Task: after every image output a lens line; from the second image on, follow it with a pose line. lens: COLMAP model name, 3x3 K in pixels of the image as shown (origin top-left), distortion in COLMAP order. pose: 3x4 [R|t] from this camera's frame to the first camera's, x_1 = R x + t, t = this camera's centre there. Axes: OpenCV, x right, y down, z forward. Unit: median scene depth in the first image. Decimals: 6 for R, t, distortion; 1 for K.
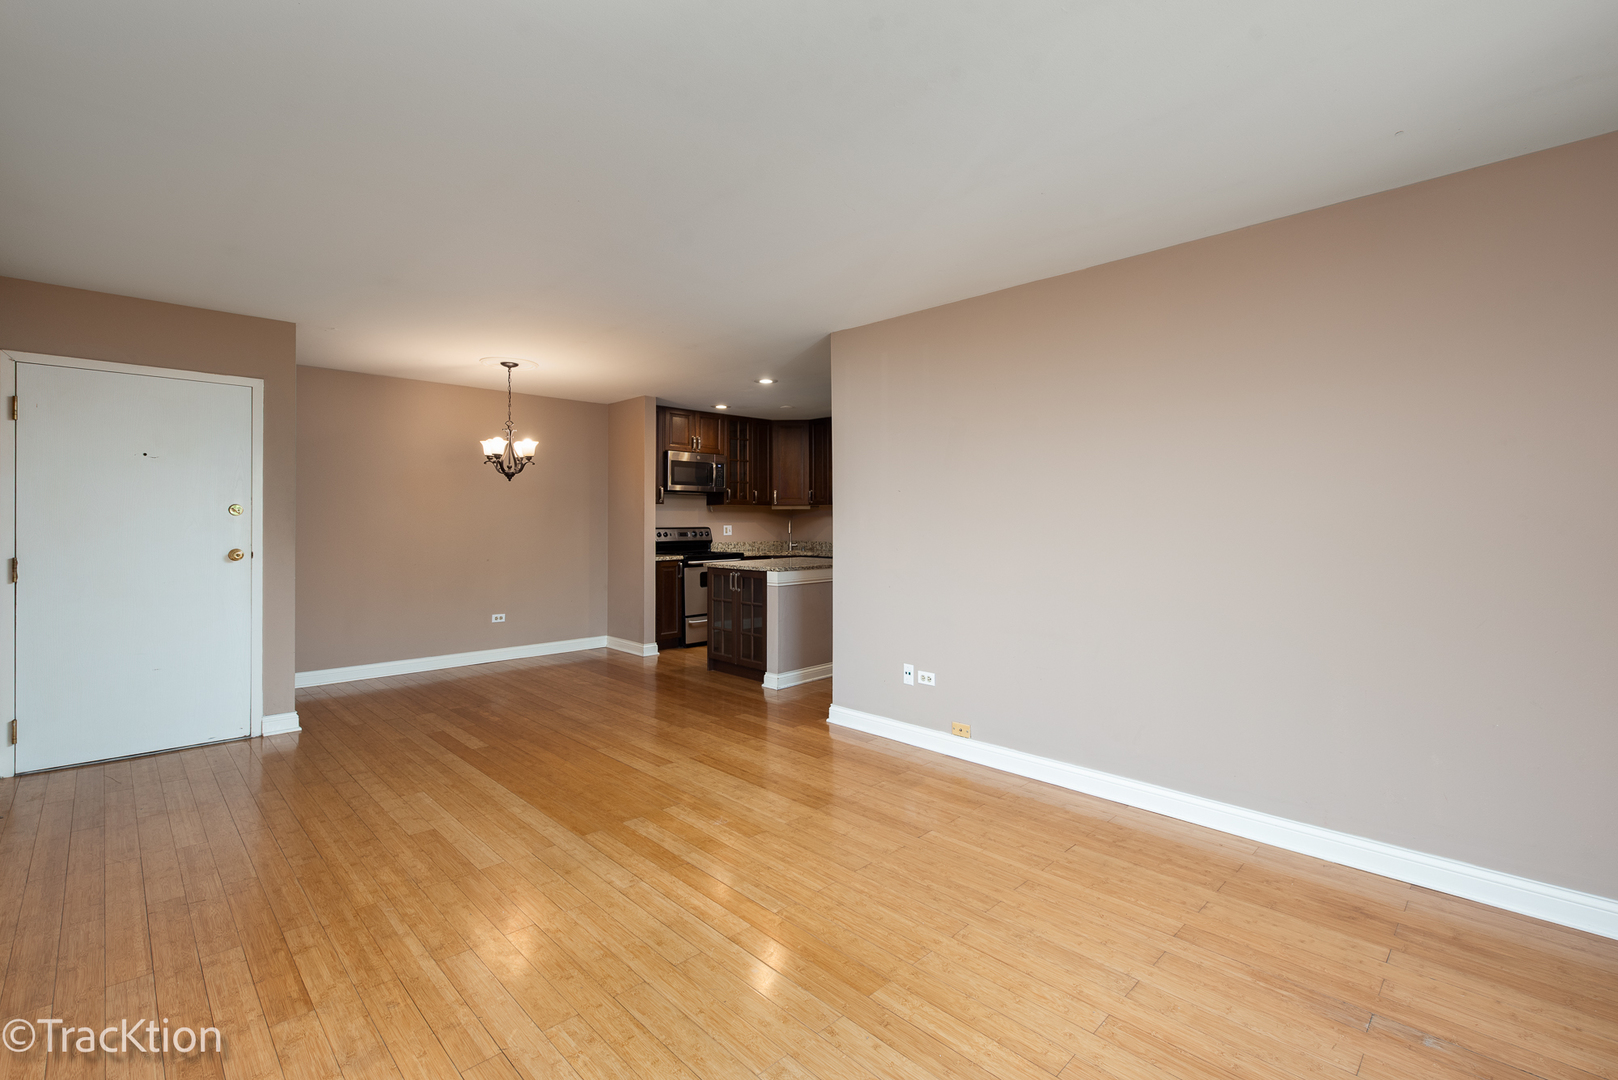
lens RADIAL K [[714.6, 0, 807.0], [0, 714.6, 533.9], [0, 0, 1]] dist [0.002921, -0.001253]
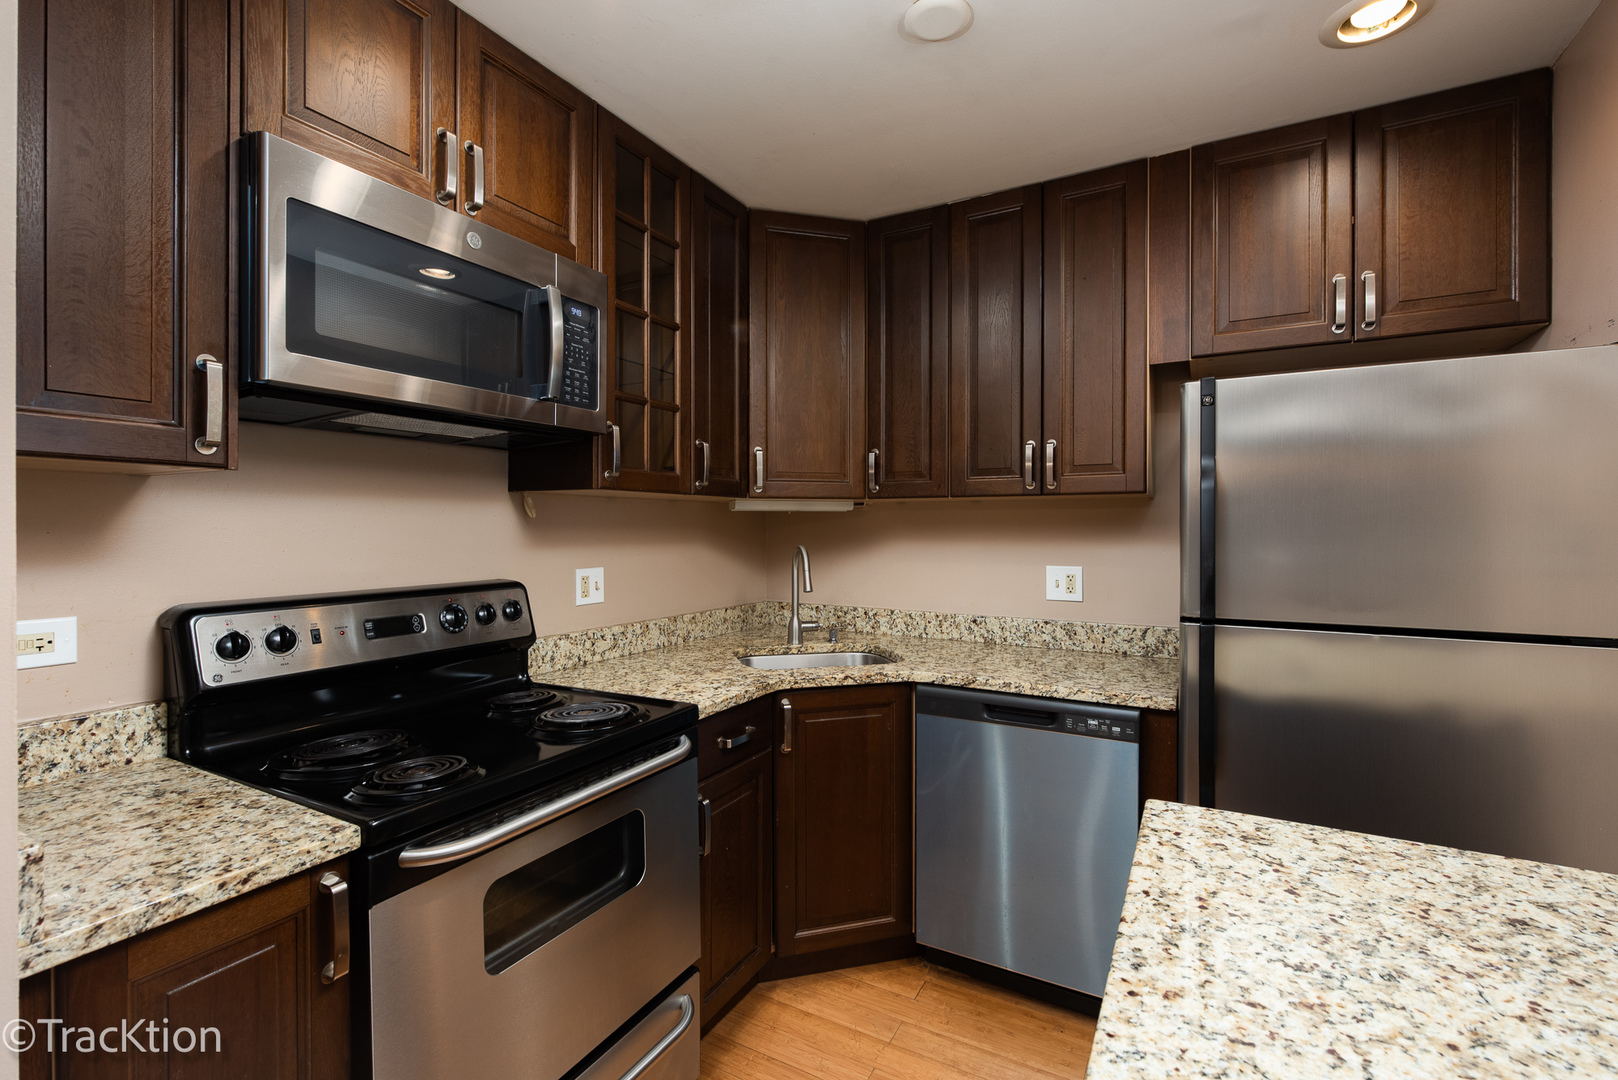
lens RADIAL K [[714.6, 0, 815.1], [0, 714.6, 531.0], [0, 0, 1]] dist [0.002921, -0.001253]
pose [[0.956263, -0.000866, 0.292506, -0.187393], [0.003595, 0.999955, -0.008792, -0.040325], [-0.292485, 0.009459, 0.956223, 1.230055]]
